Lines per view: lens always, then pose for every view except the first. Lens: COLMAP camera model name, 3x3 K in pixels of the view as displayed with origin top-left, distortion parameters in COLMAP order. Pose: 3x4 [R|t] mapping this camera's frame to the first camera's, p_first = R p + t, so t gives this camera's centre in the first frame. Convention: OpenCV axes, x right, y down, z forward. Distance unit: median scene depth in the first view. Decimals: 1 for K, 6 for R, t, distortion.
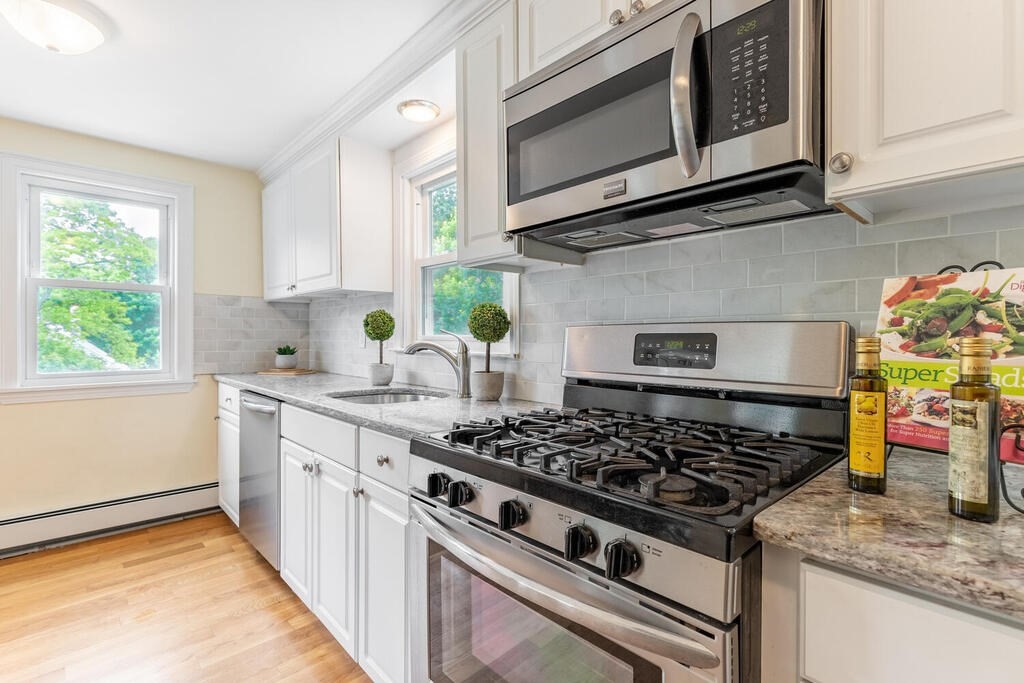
lens RADIAL K [[465.8, 0, 501.5], [0, 465.8, 338.1], [0, 0, 1]] dist [-0.004720, -0.000269]
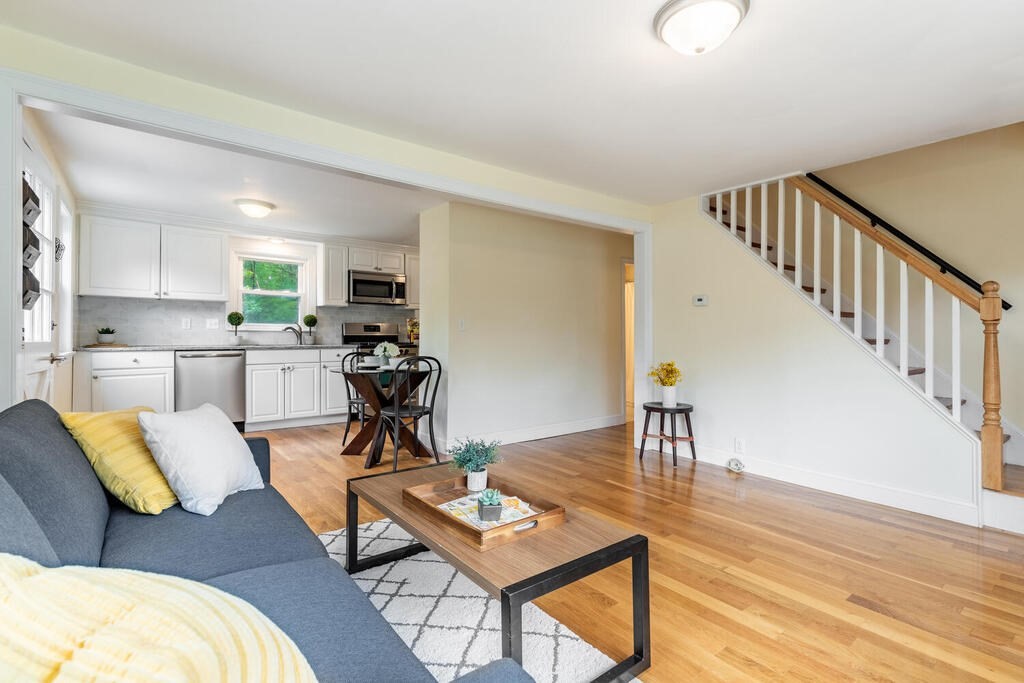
lens RADIAL K [[477.0, 0, 516.6], [0, 477.0, 334.4], [0, 0, 1]] dist [0.009347, -0.000924]
pose [[0.077656, -0.003256, 0.996975, -3.153173], [-0.004114, 0.999985, 0.003586, 0.043305], [-0.996972, -0.004380, 0.077642, -0.662514]]
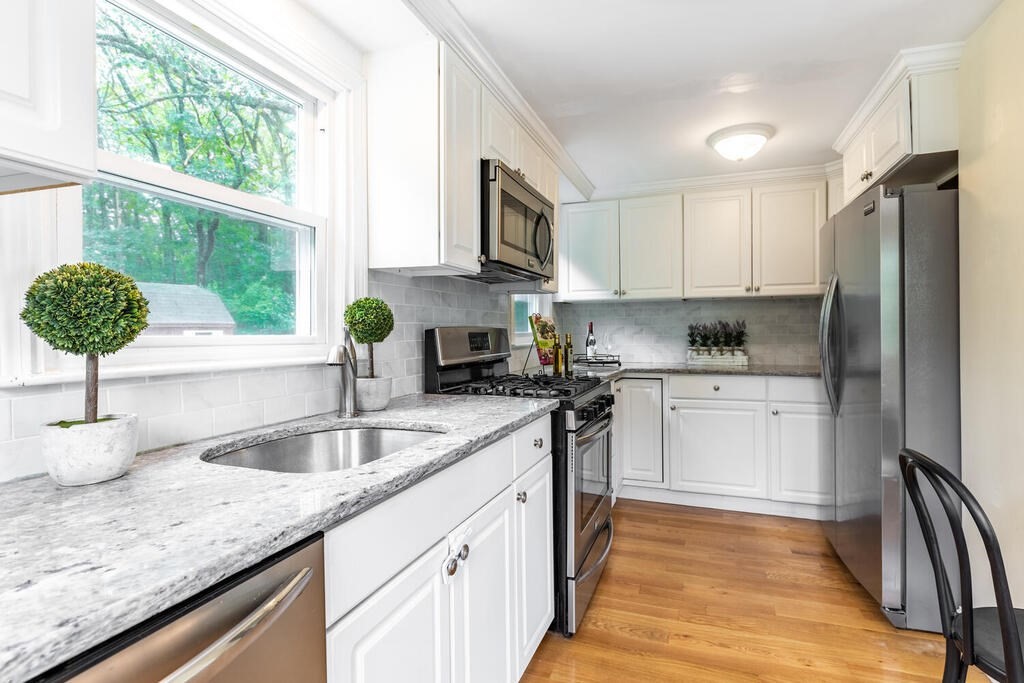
lens RADIAL K [[484.9, 0, 534.7], [0, 484.9, 335.1], [0, 0, 1]] dist [0.013465, -0.004431]
pose [[-0.472730, -0.006916, 0.881180, -0.957193], [0.007178, 0.999906, 0.011699, -0.013494], [-0.881178, 0.011856, -0.472636, 1.143312]]
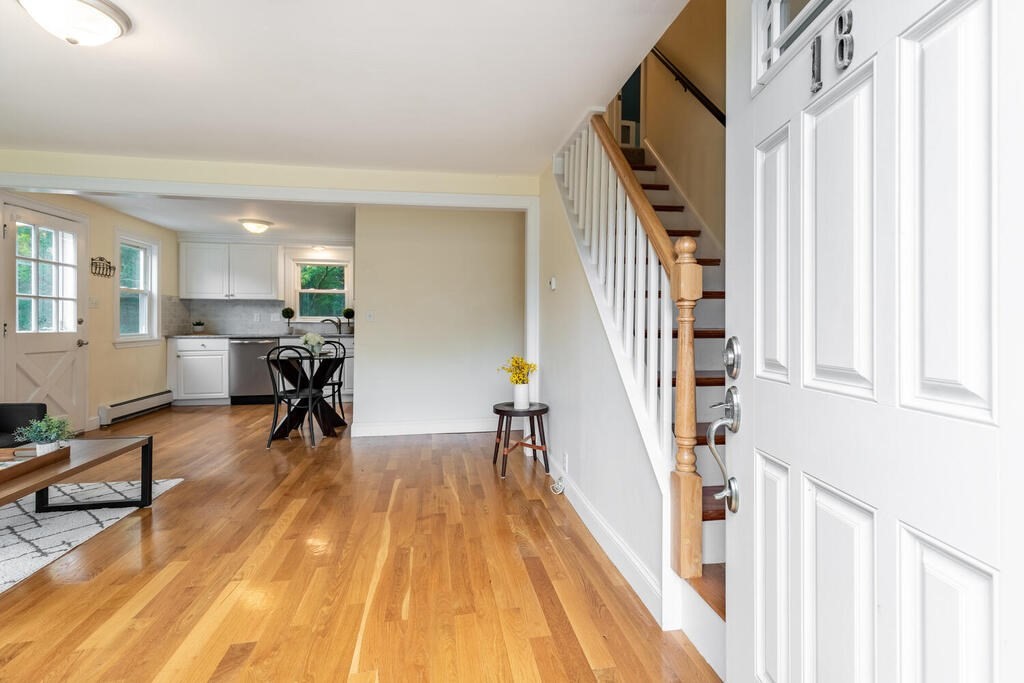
lens RADIAL K [[477.0, 0, 524.8], [0, 477.0, 322.0], [0, 0, 1]] dist [0.009347, -0.000924]
pose [[0.535787, -0.001730, 0.844352, -2.491169], [0.003437, 0.999994, -0.000132, 0.040595], [-0.844346, 0.002973, 0.535789, -2.242929]]
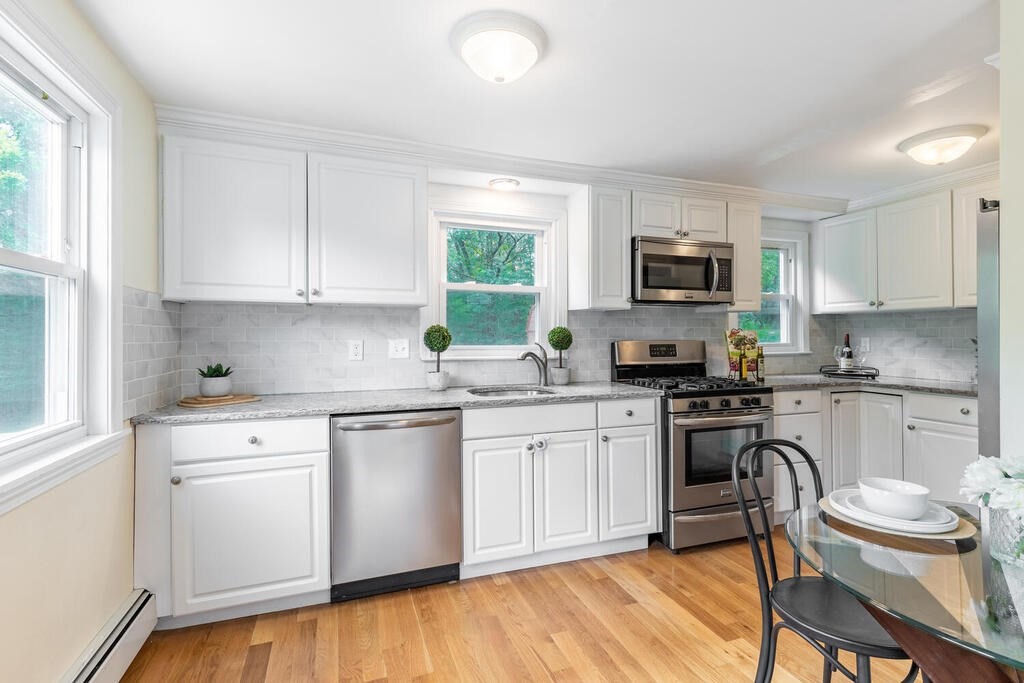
lens RADIAL K [[484.9, 0, 517.8], [0, 484.9, 331.7], [0, 0, 1]] dist [0.013465, -0.004431]
pose [[0.381529, 0.003447, 0.924350, -1.674399], [0.005868, 0.999964, -0.006151, -0.046861], [-0.924338, 0.007771, 0.381495, 0.470149]]
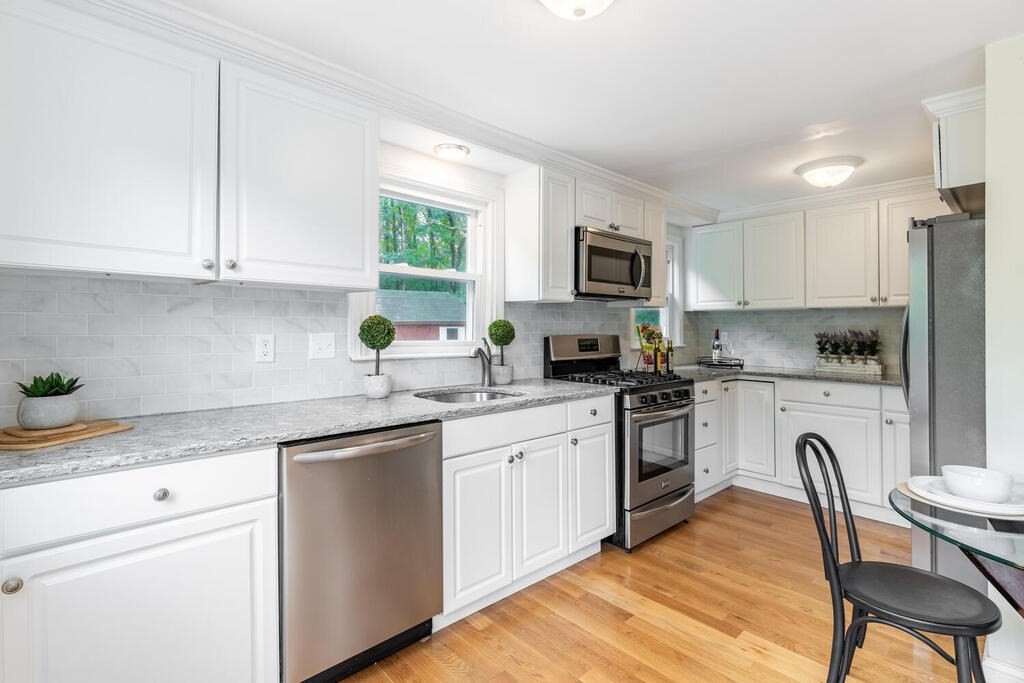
lens RADIAL K [[484.9, 0, 509.8], [0, 484.9, 325.0], [0, 0, 1]] dist [0.013465, -0.004431]
pose [[-0.003798, 0.003883, 0.999985, -1.574264], [-0.001872, 0.999991, -0.003890, -0.050731], [-0.999991, -0.001887, -0.003790, 0.966588]]
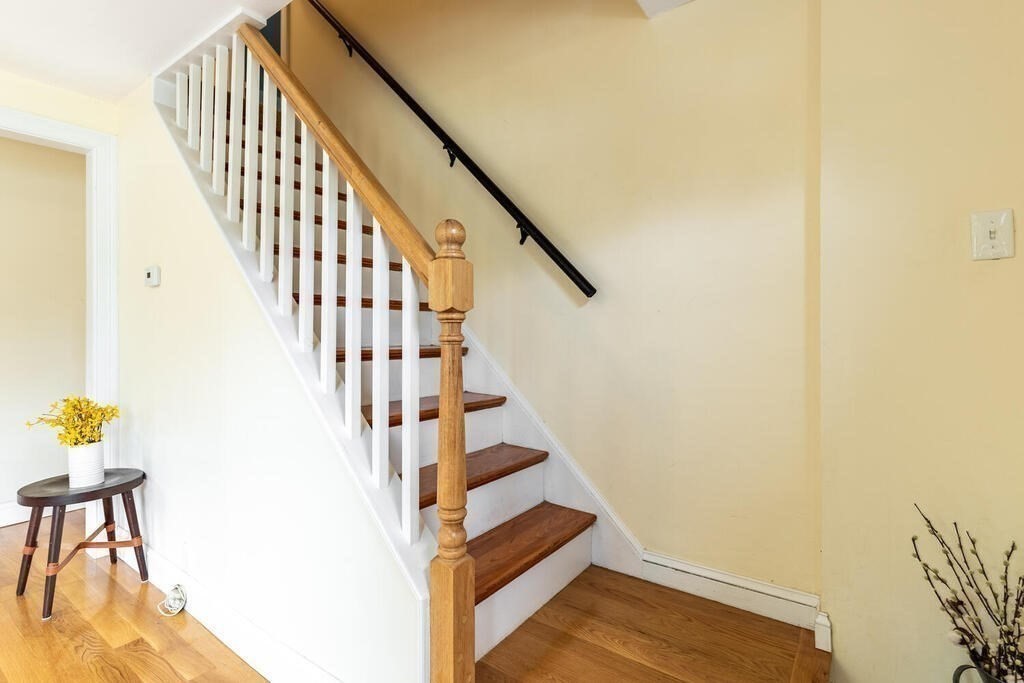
lens RADIAL K [[484.9, 0, 514.9], [0, 484.9, 343.0], [0, 0, 1]] dist [0.013465, -0.004431]
pose [[-0.198853, -0.015247, 0.979911, -2.204256], [-0.002941, 0.999884, 0.014961, 0.032051], [-0.980025, 0.000093, -0.198875, -1.962847]]
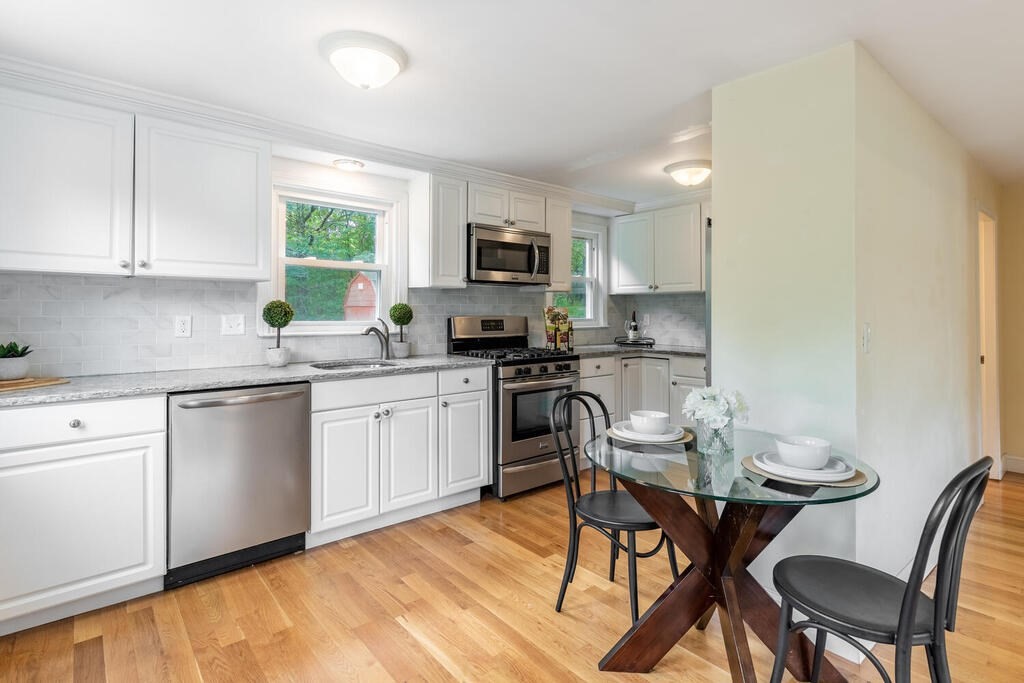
lens RADIAL K [[509.2, 0, 509.6], [0, 509.2, 302.4], [0, 0, 1]] dist [0.013063, -0.001992]
pose [[0.049166, 0.014083, 0.998691, -1.919870], [0.000539, 0.999900, -0.014127, -0.049980], [-0.998790, 0.001232, 0.049153, 0.485822]]
